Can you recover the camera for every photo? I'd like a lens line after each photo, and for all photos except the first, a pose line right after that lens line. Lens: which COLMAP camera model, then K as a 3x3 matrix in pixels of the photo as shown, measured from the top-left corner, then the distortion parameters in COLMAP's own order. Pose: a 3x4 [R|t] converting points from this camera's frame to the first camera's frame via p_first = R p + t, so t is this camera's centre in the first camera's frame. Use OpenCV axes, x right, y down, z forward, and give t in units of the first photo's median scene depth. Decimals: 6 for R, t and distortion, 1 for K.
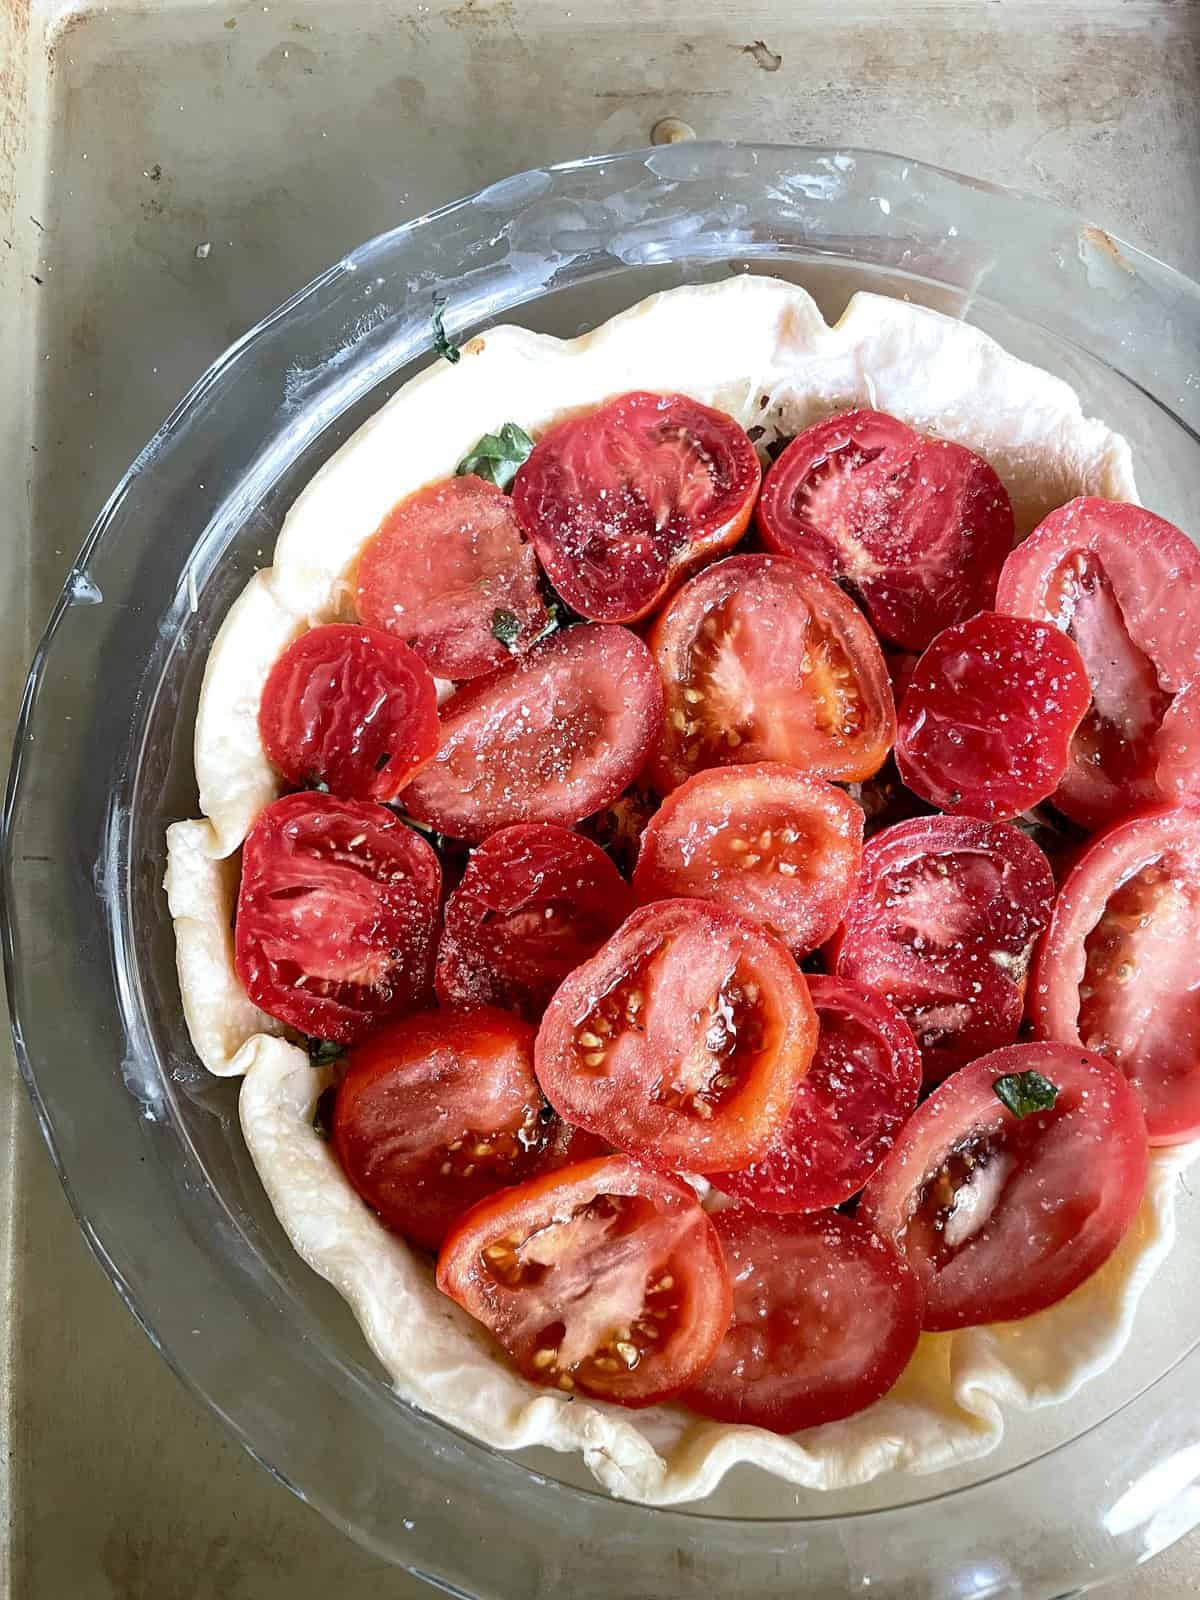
lens RADIAL K [[1232.6, 0, 604.8], [0, 1232.6, 809.6], [0, 0, 1]] dist [0.069282, -0.141340]
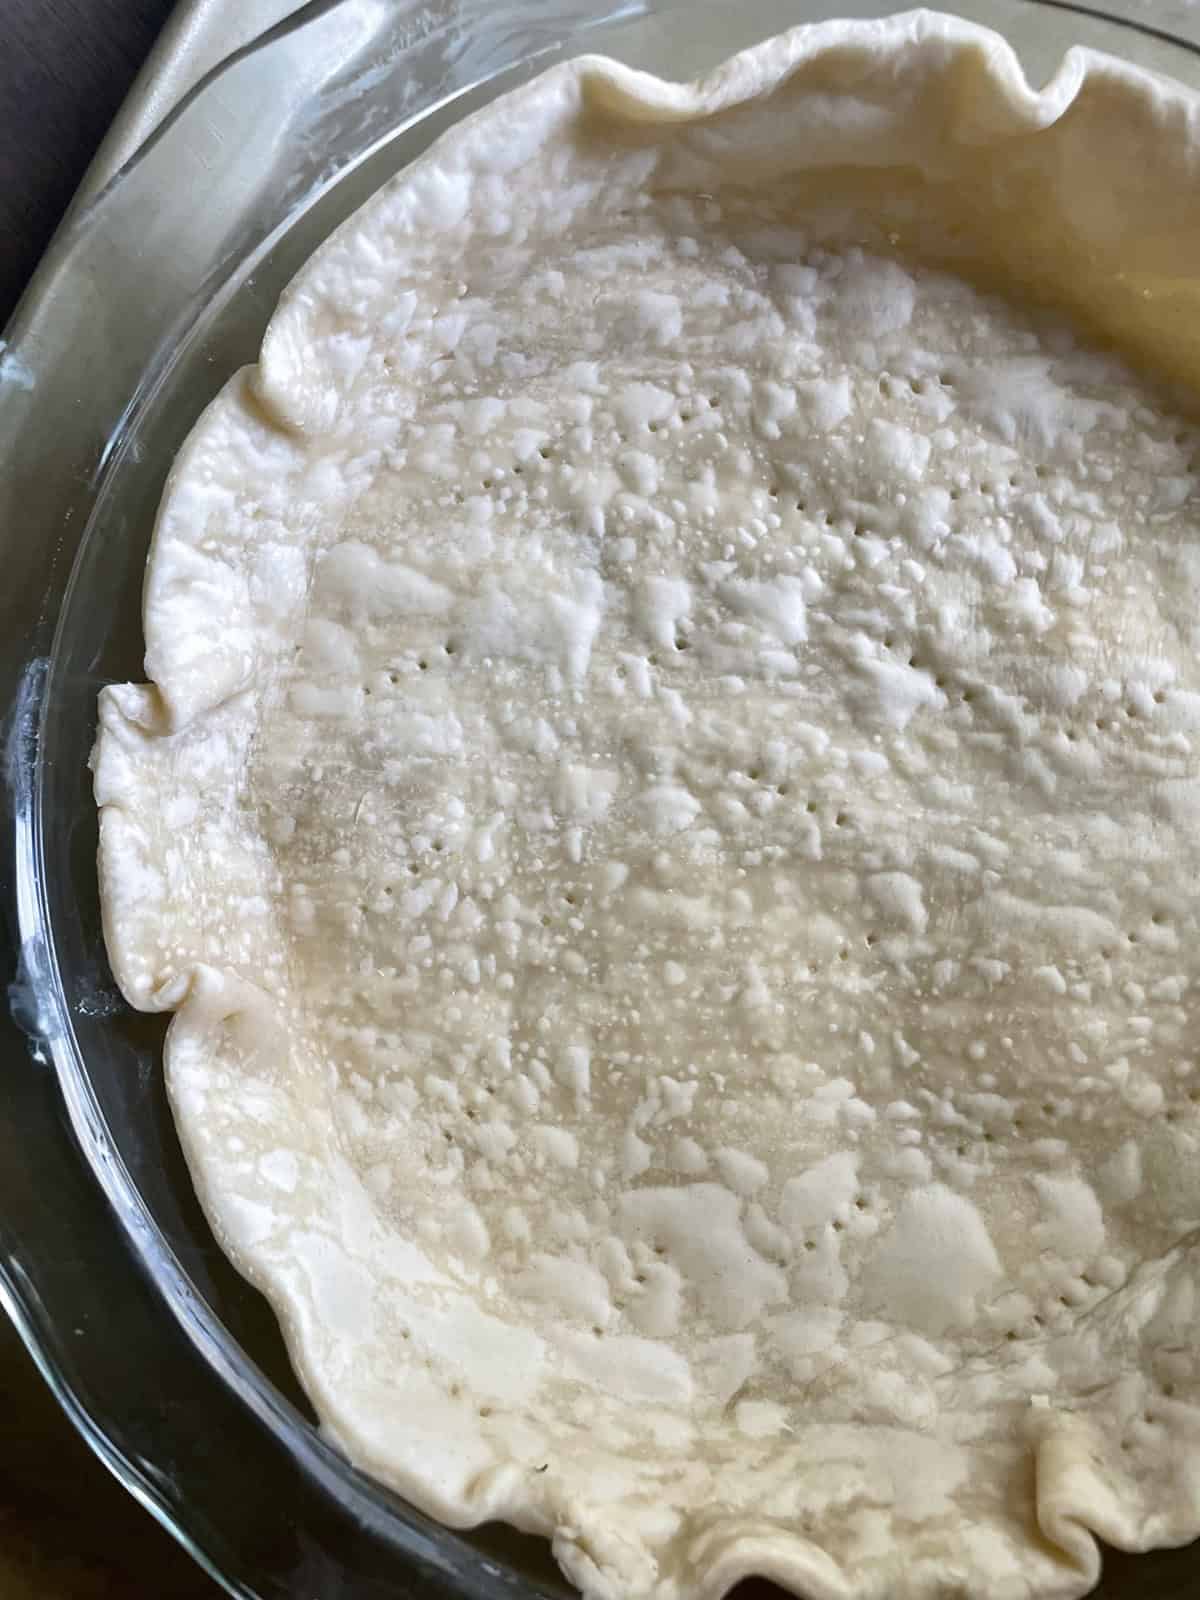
lens RADIAL K [[1278.0, 0, 600.0], [0, 1278.0, 800.0], [0, 0, 1]] dist [0.005332, -0.001863]
pose [[0.994217, 0.096908, -0.046268, 0.004266], [-0.093294, 0.992828, 0.074762, -0.006072], [0.053181, -0.070013, 0.996127, 0.208702]]
